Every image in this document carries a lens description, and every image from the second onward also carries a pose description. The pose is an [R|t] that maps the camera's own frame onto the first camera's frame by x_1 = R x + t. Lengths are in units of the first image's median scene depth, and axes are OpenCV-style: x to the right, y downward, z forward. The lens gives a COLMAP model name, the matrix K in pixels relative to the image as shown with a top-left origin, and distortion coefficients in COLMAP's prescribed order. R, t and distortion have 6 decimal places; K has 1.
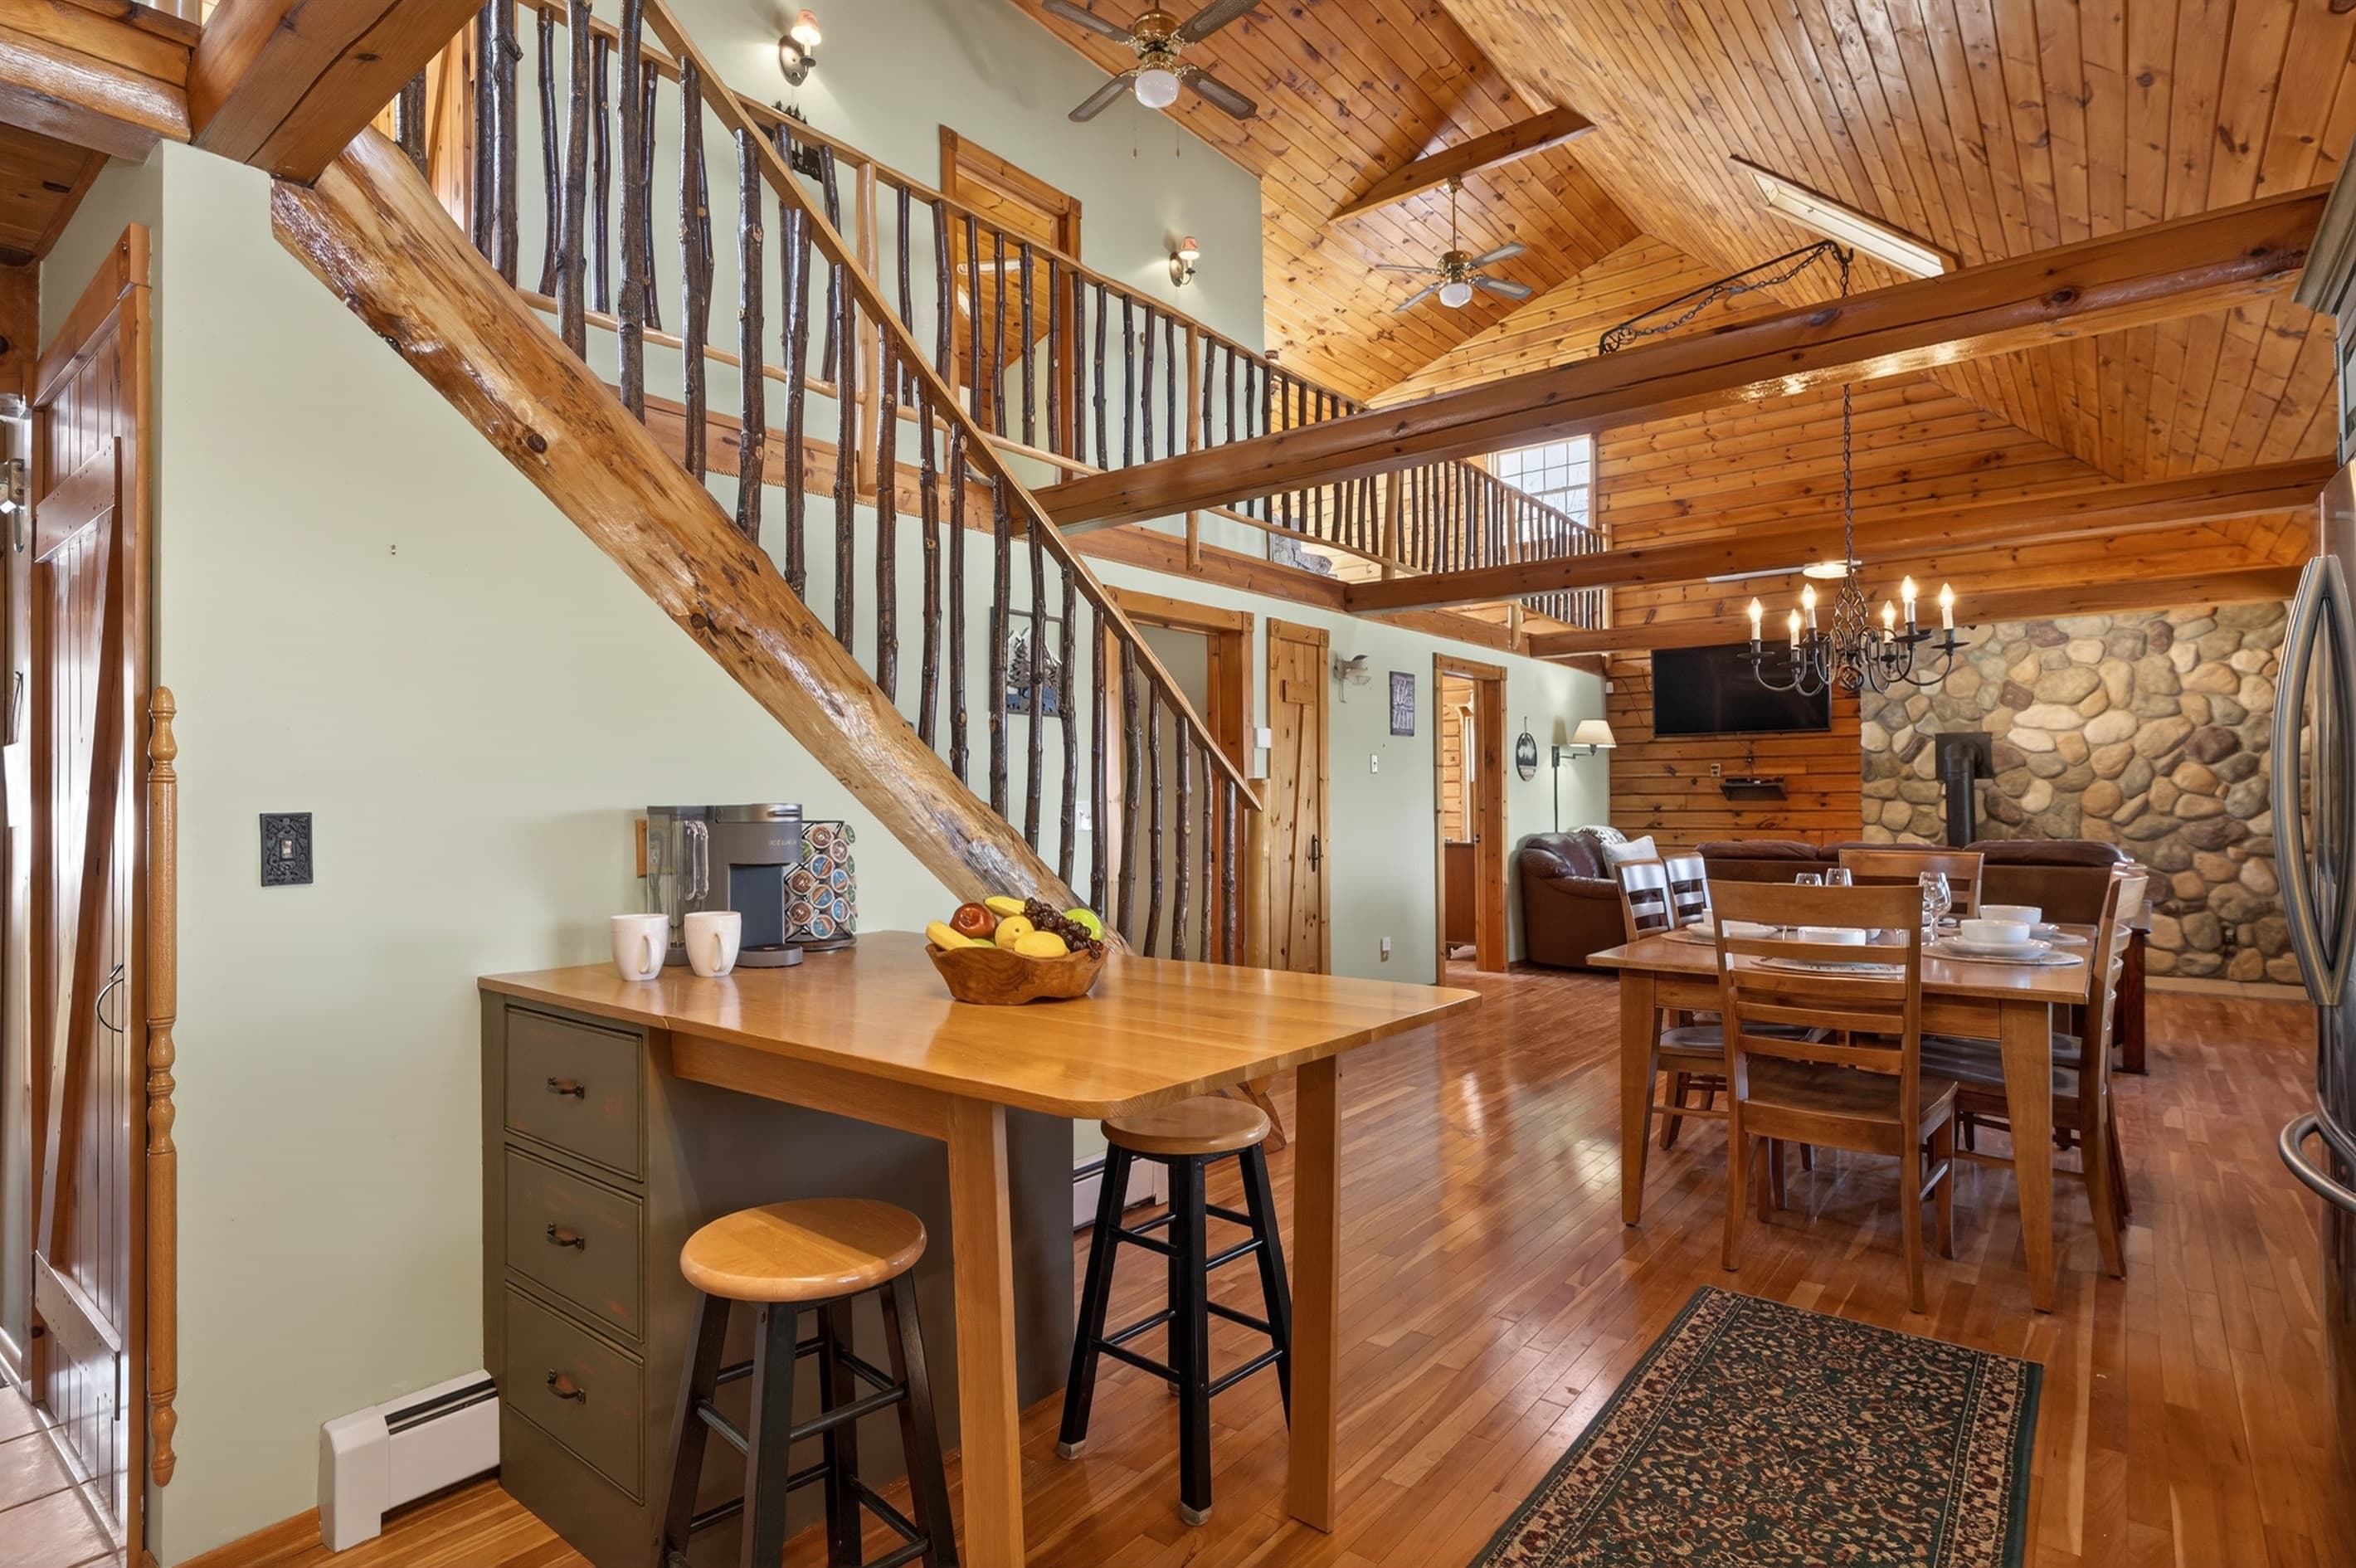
lens RADIAL K [[1208.9, 0, 1152.7], [0, 1208.9, 787.3], [0, 0, 1]] dist [-0.003254, 0.001499]
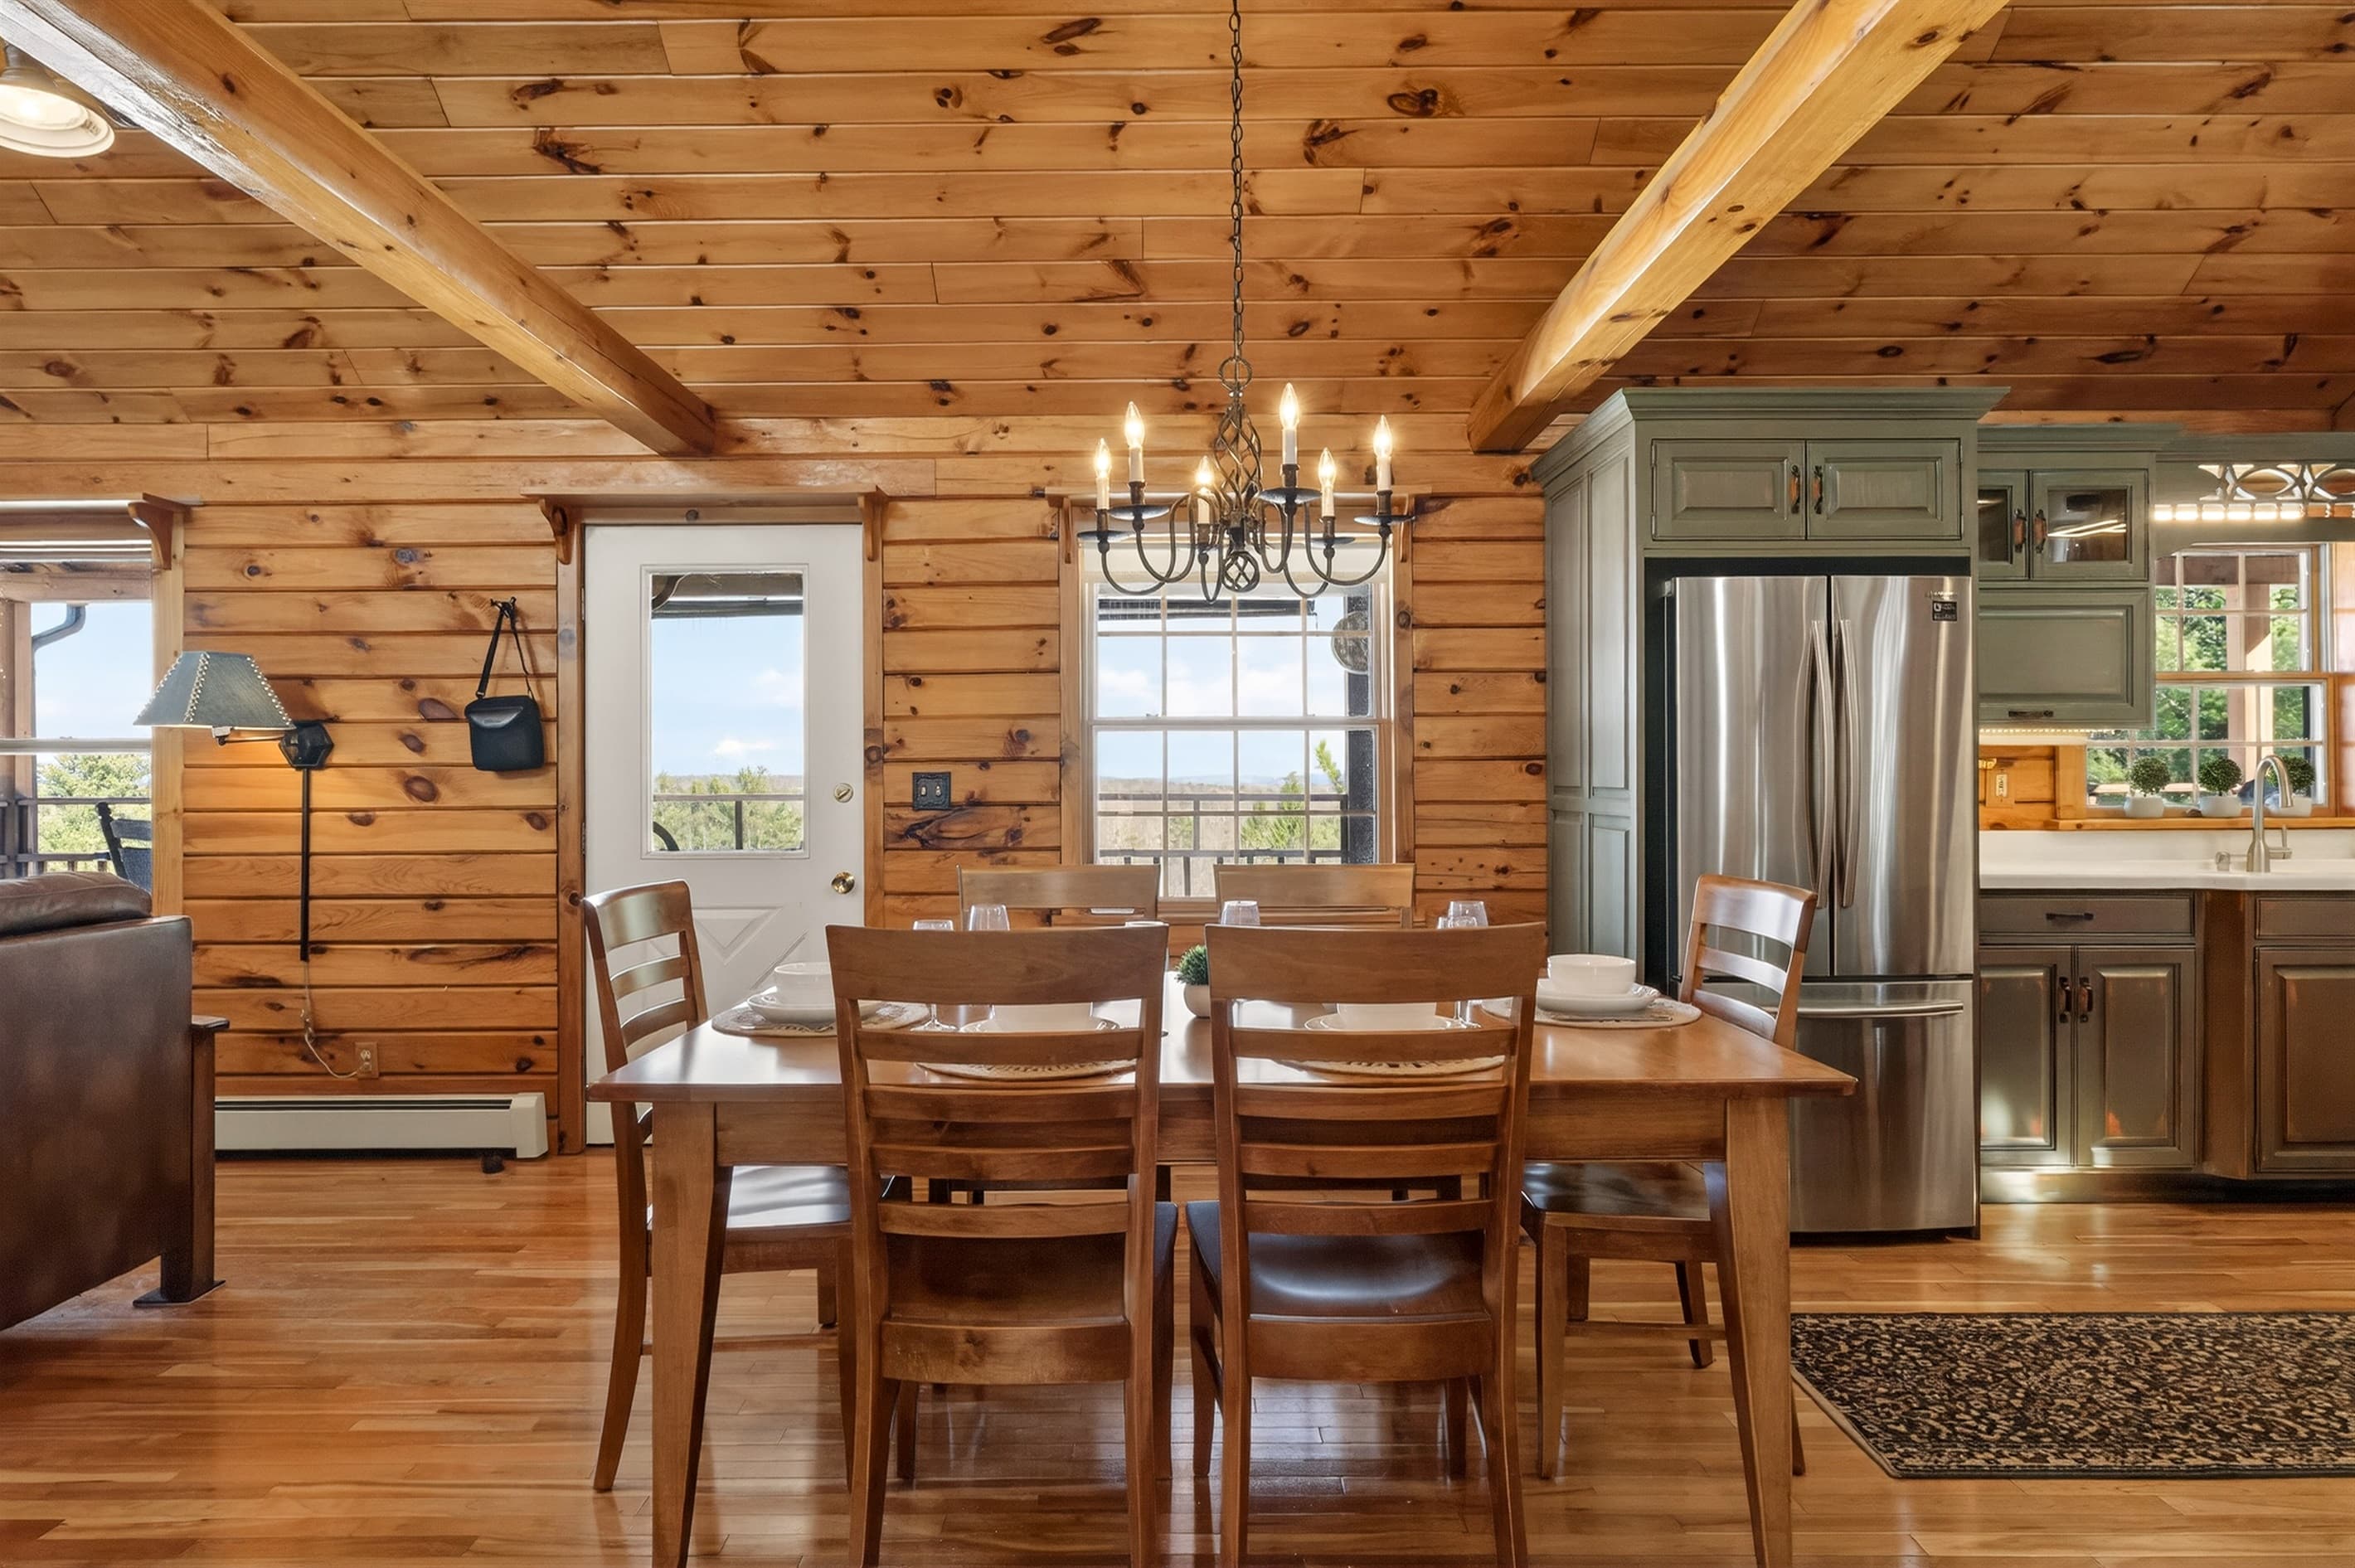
lens RADIAL K [[1328.4, 0, 1164.5], [0, 1328.4, 773.1], [0, 0, 1]] dist [-0.008073, 0.007788]
pose [[-0.628244, 0.011743, 0.777928, 0.045755], [-0.000688, 0.999877, -0.015649, 0.007884], [-0.778016, -0.010366, -0.628159, 0.684536]]
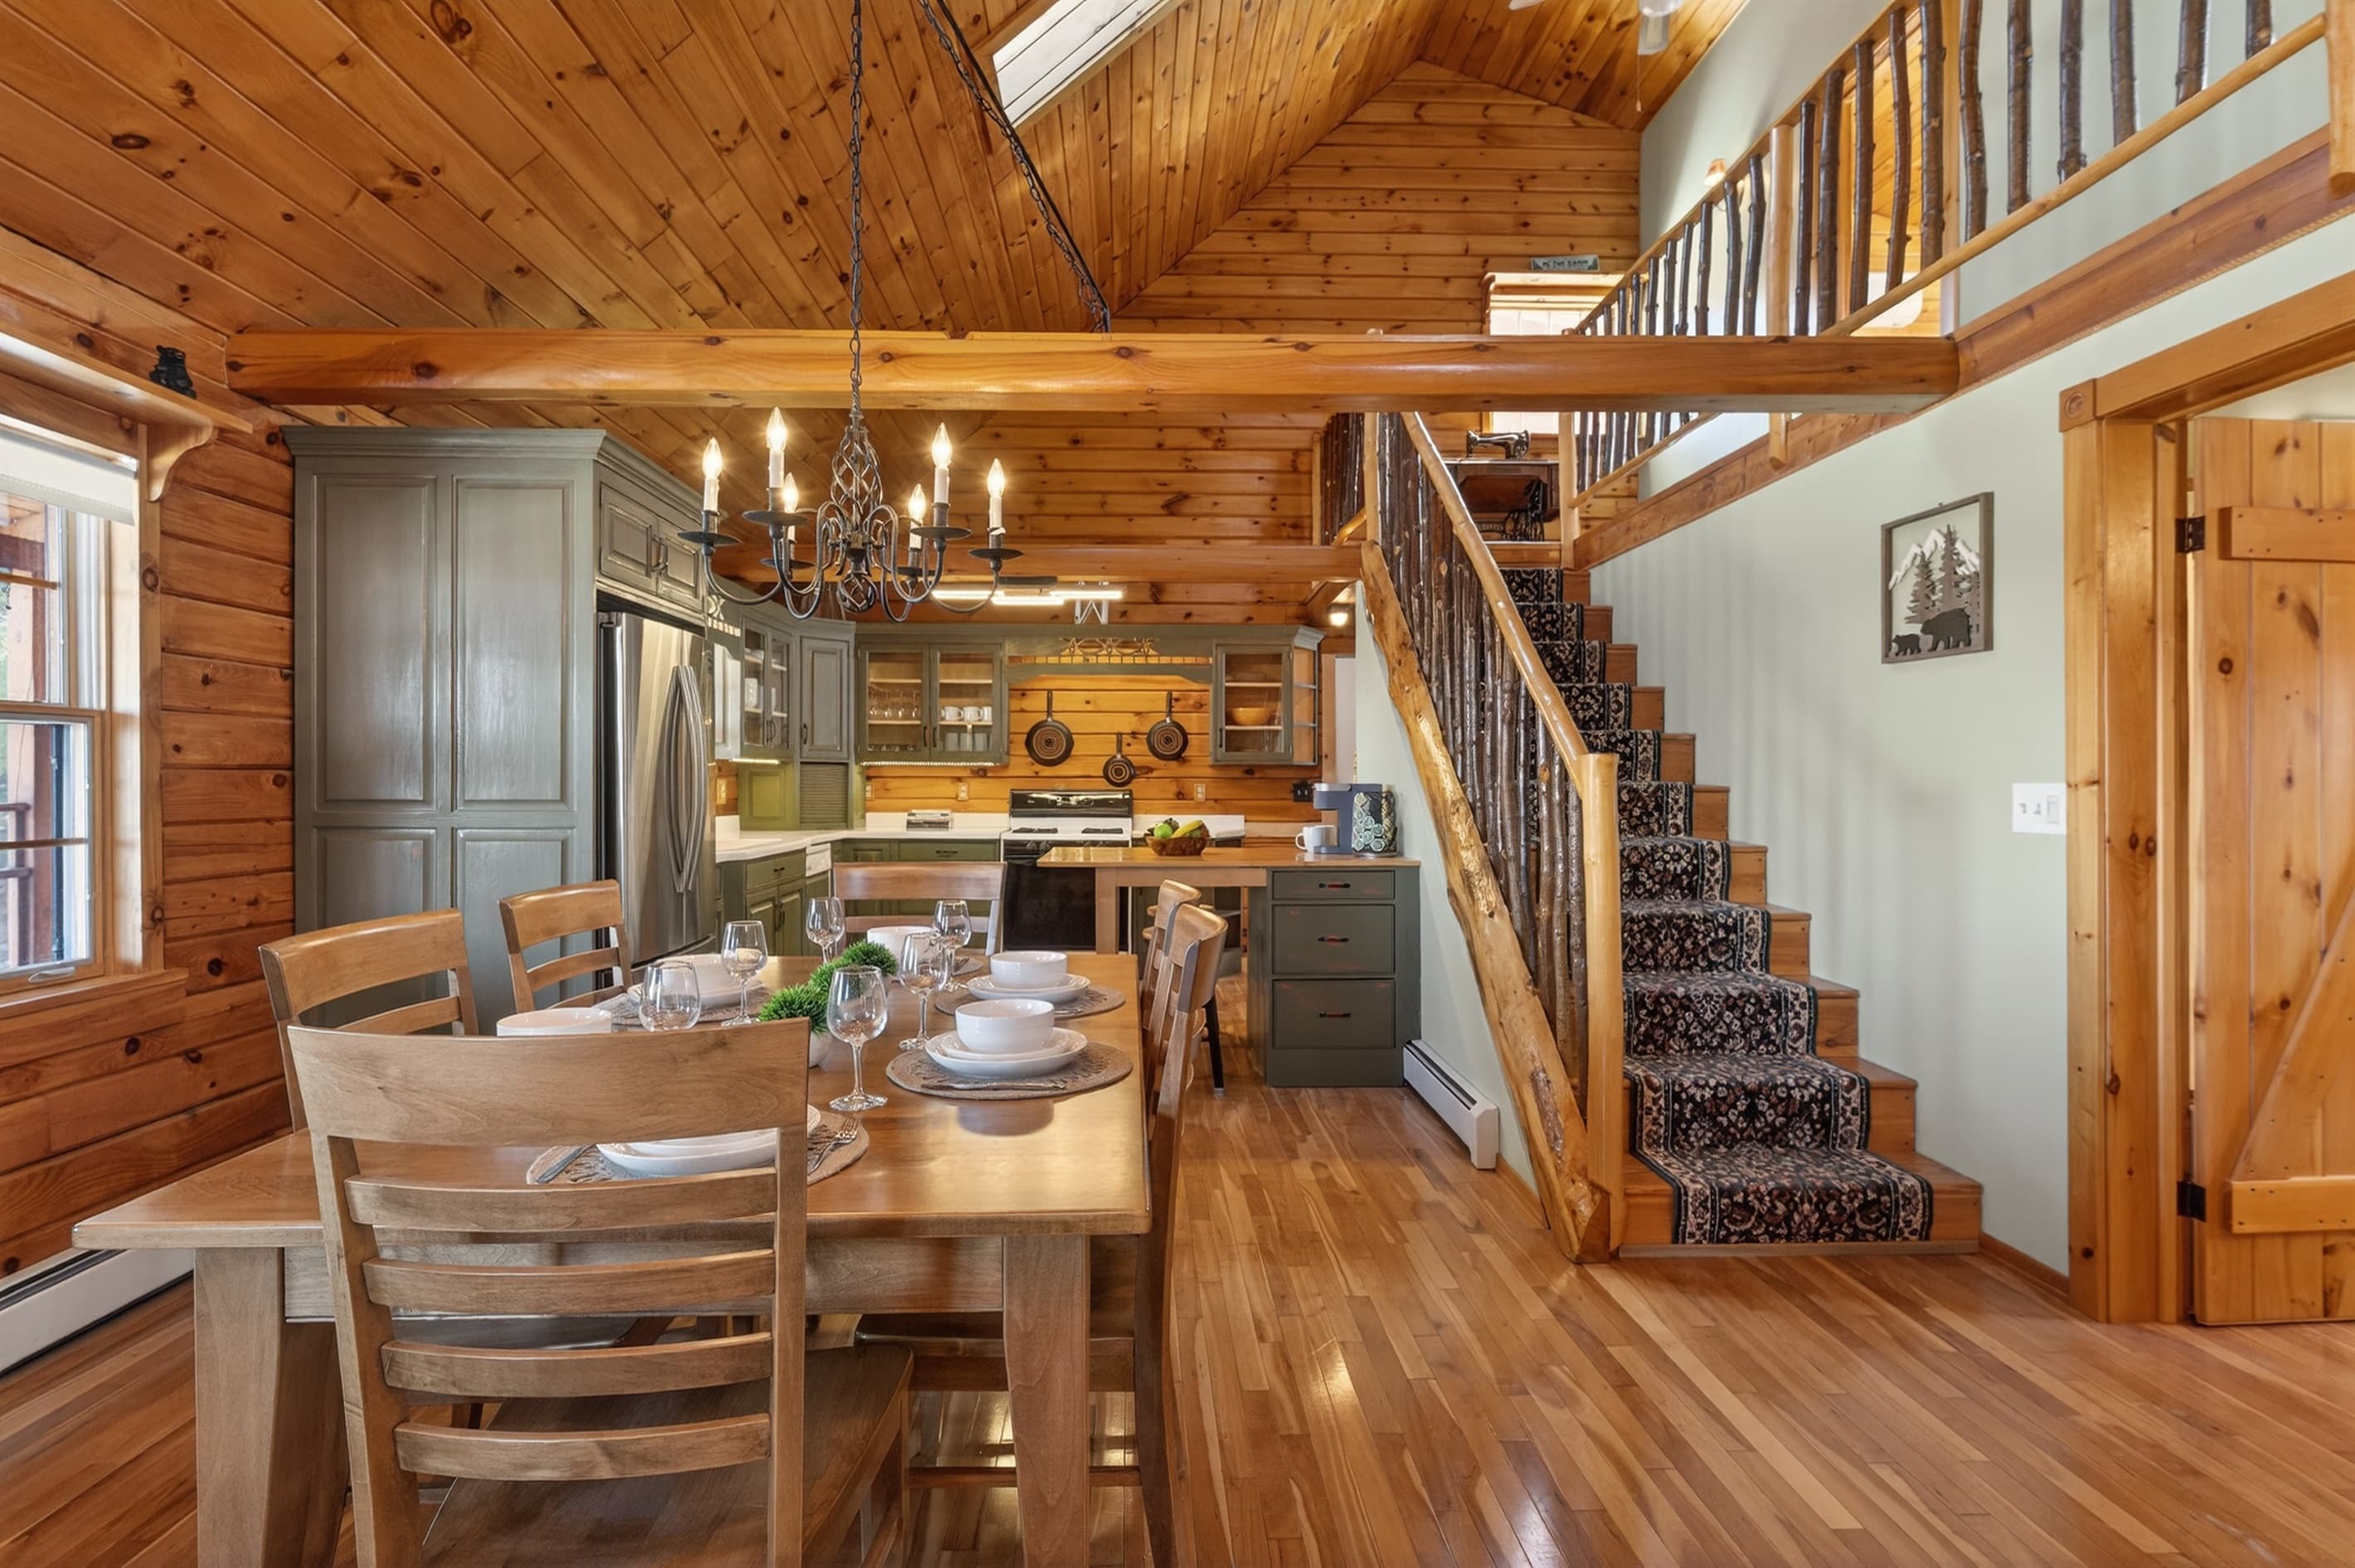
lens RADIAL K [[1160.0, 0, 1161.0], [0, 1160.0, 785.2], [0, 0, 1]] dist [-0.004445, 0.000747]
pose [[-0.760338, 0.009581, -0.649457, 0.397854], [0.013370, 0.999910, -0.000902, 0.003806], [0.649390, -0.009369, -0.760398, 0.734436]]
